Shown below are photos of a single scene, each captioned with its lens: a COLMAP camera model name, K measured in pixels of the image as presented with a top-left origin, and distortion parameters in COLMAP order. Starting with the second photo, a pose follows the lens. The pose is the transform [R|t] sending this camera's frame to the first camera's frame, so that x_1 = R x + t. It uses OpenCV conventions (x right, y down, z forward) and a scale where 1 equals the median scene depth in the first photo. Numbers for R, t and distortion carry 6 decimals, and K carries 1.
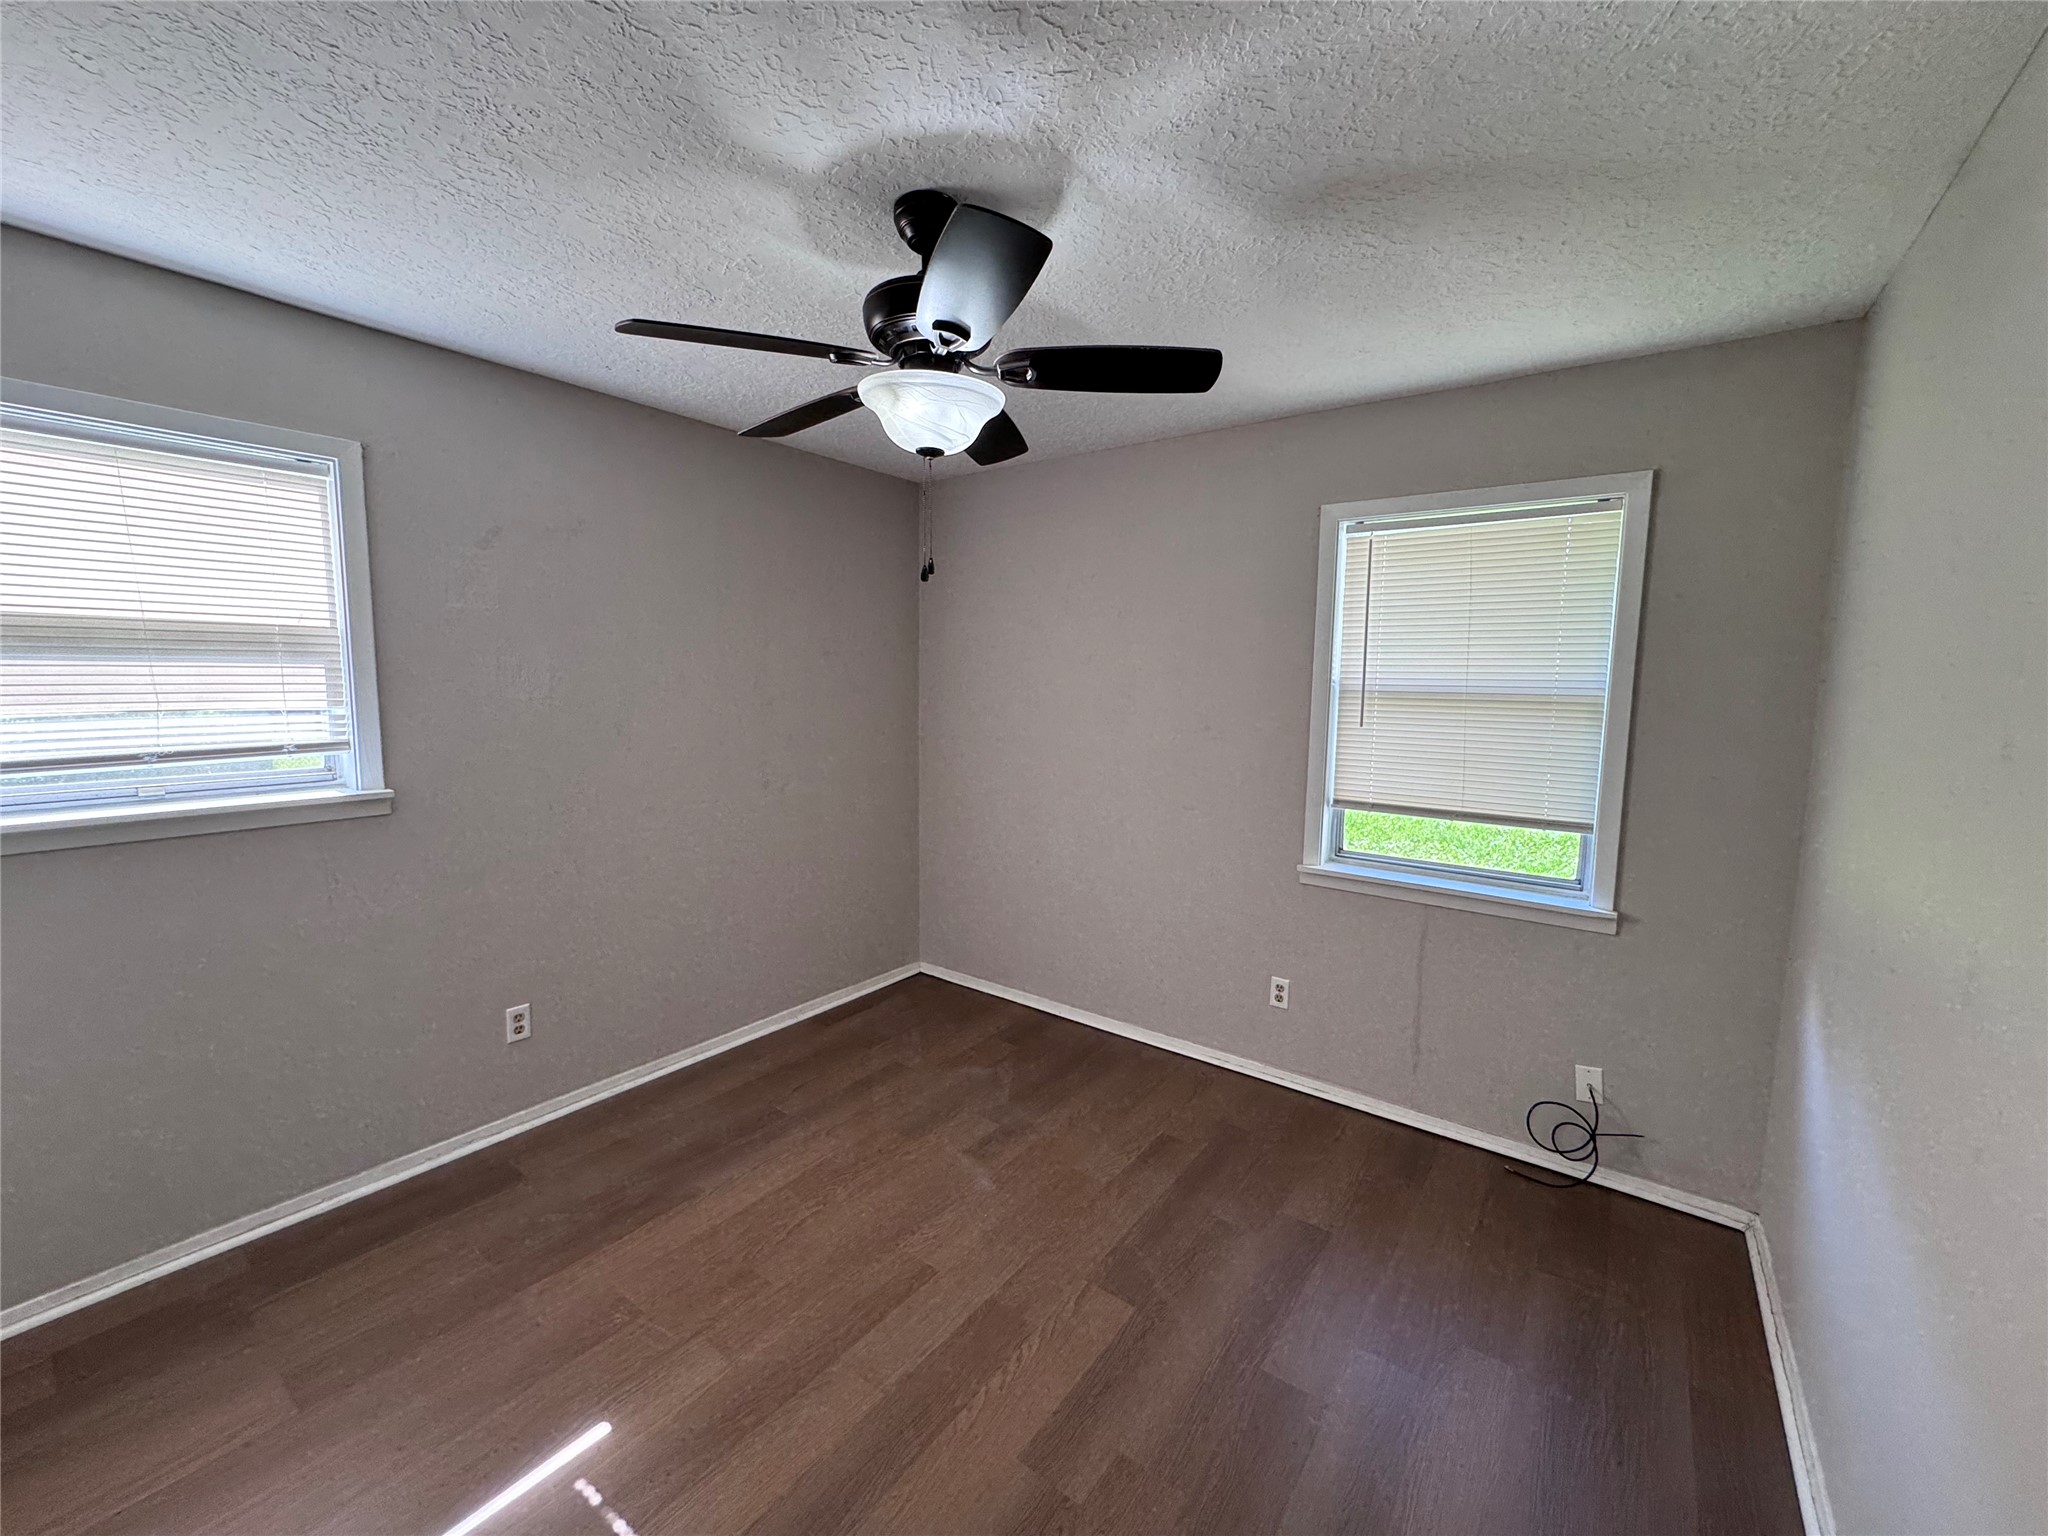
lens RADIAL K [[819.5, 0, 1022.5], [0, 819.5, 763.0], [0, 0, 1]] dist [-0.000690, 0.000096]
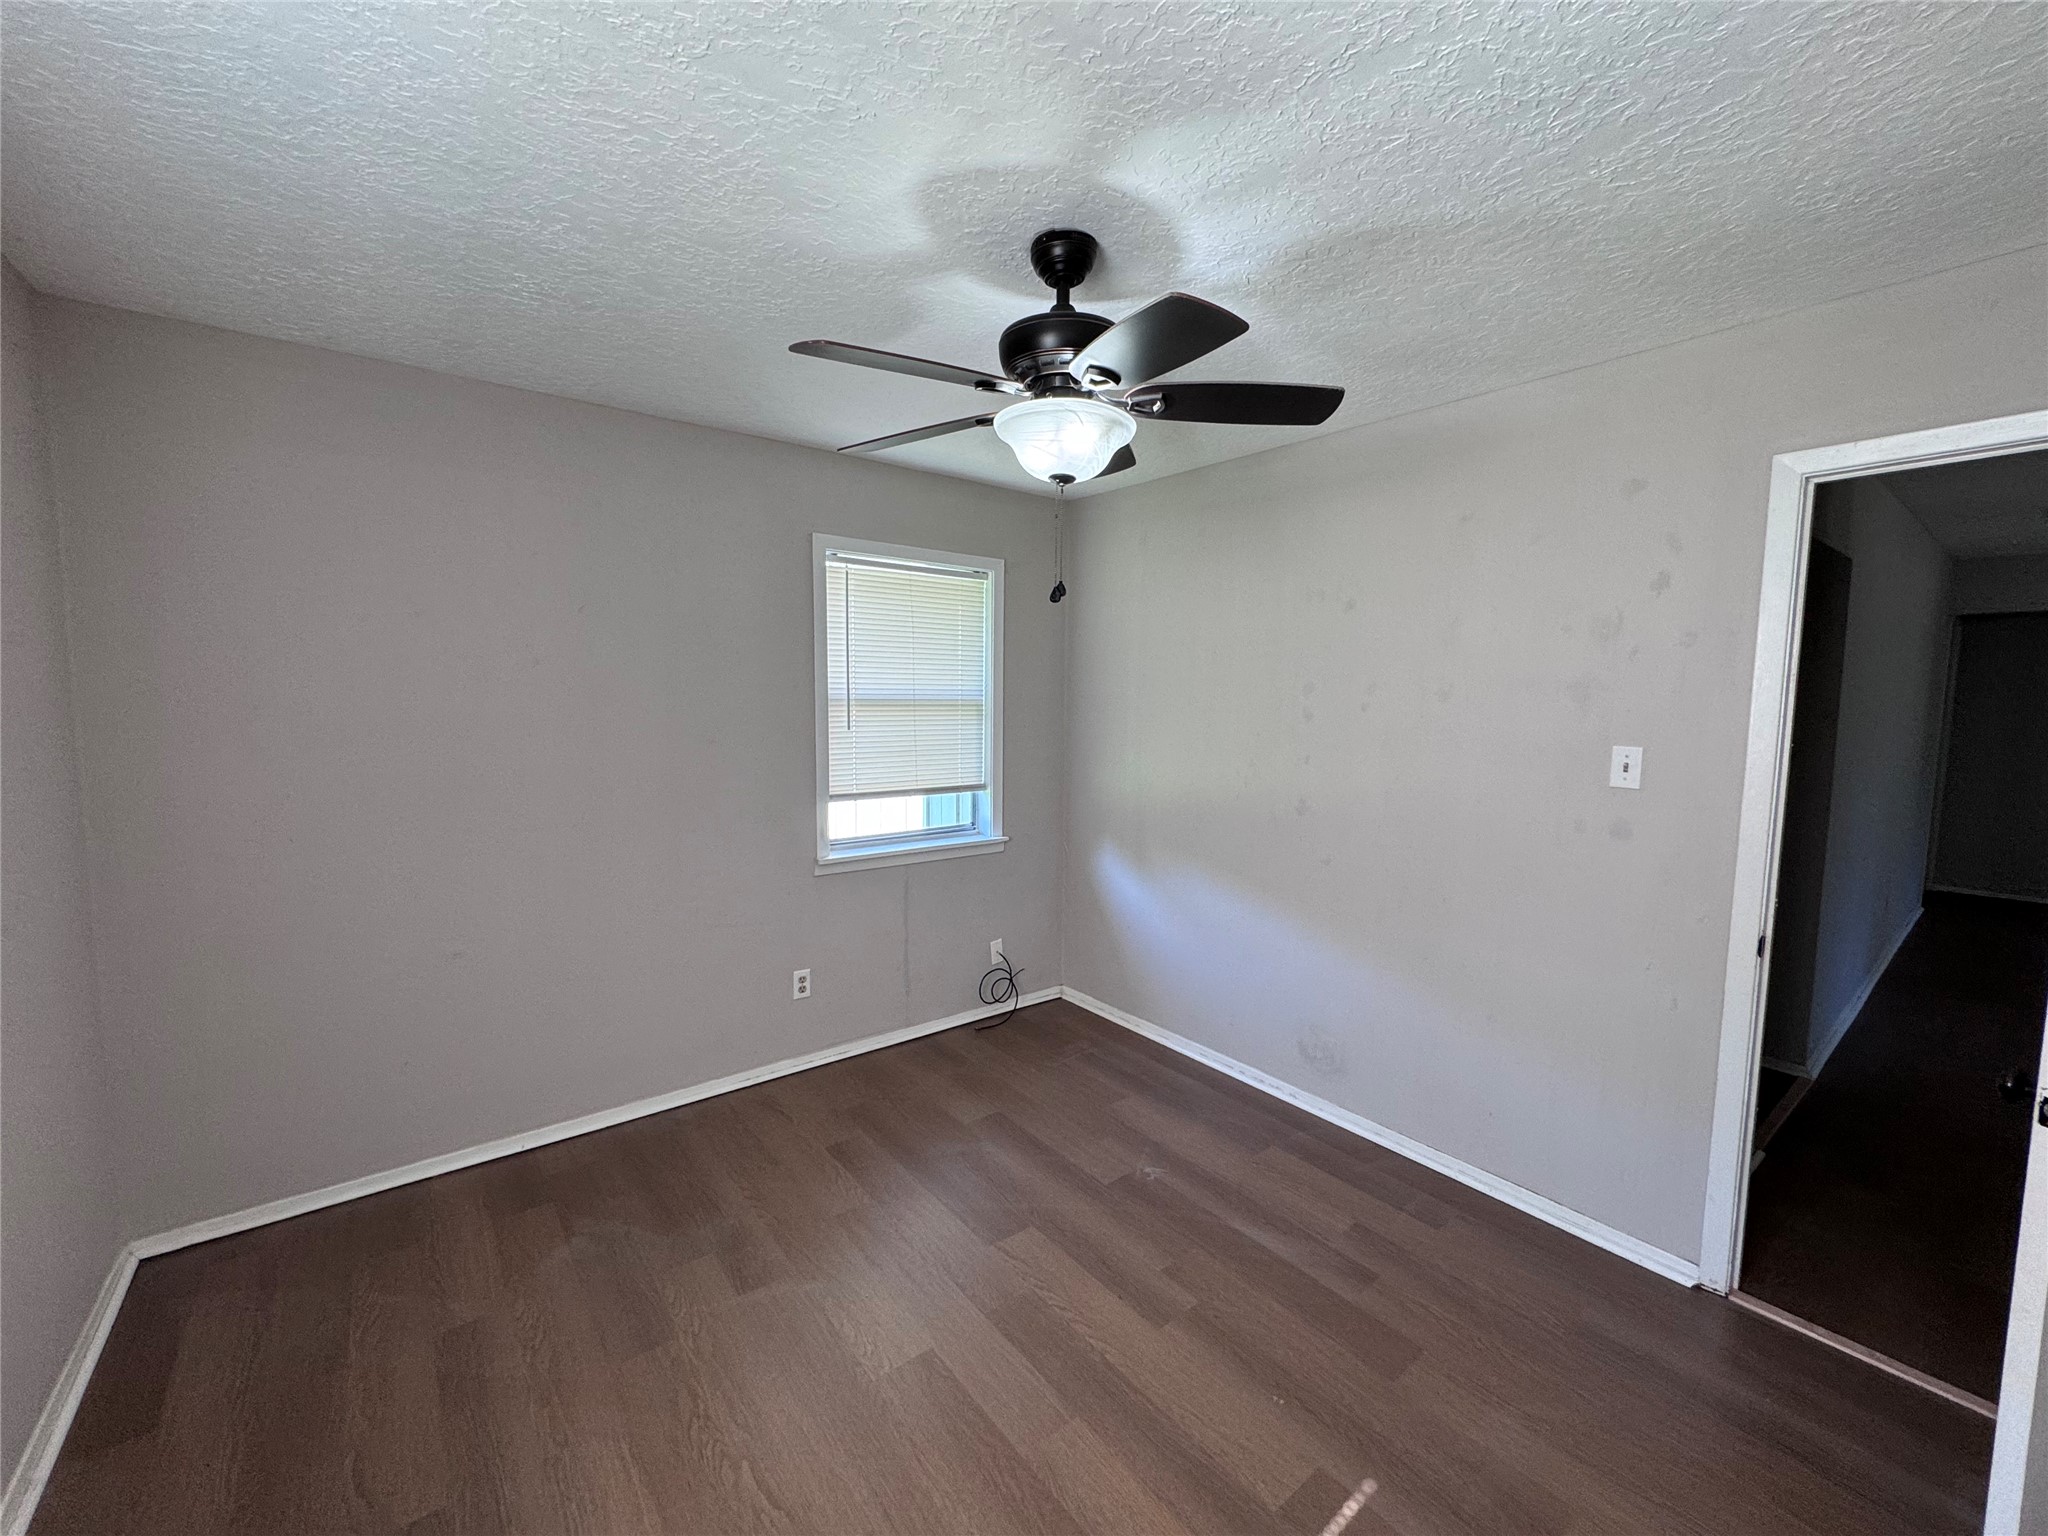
lens RADIAL K [[819.5, 0, 1022.5], [0, 819.5, 763.0], [0, 0, 1]] dist [-0.000690, 0.000096]
pose [[0.264207, -0.095194, 0.959757, -0.737307], [0.097109, 0.992686, 0.071727, -0.064869], [-0.959565, 0.074250, 0.271519, 0.508269]]
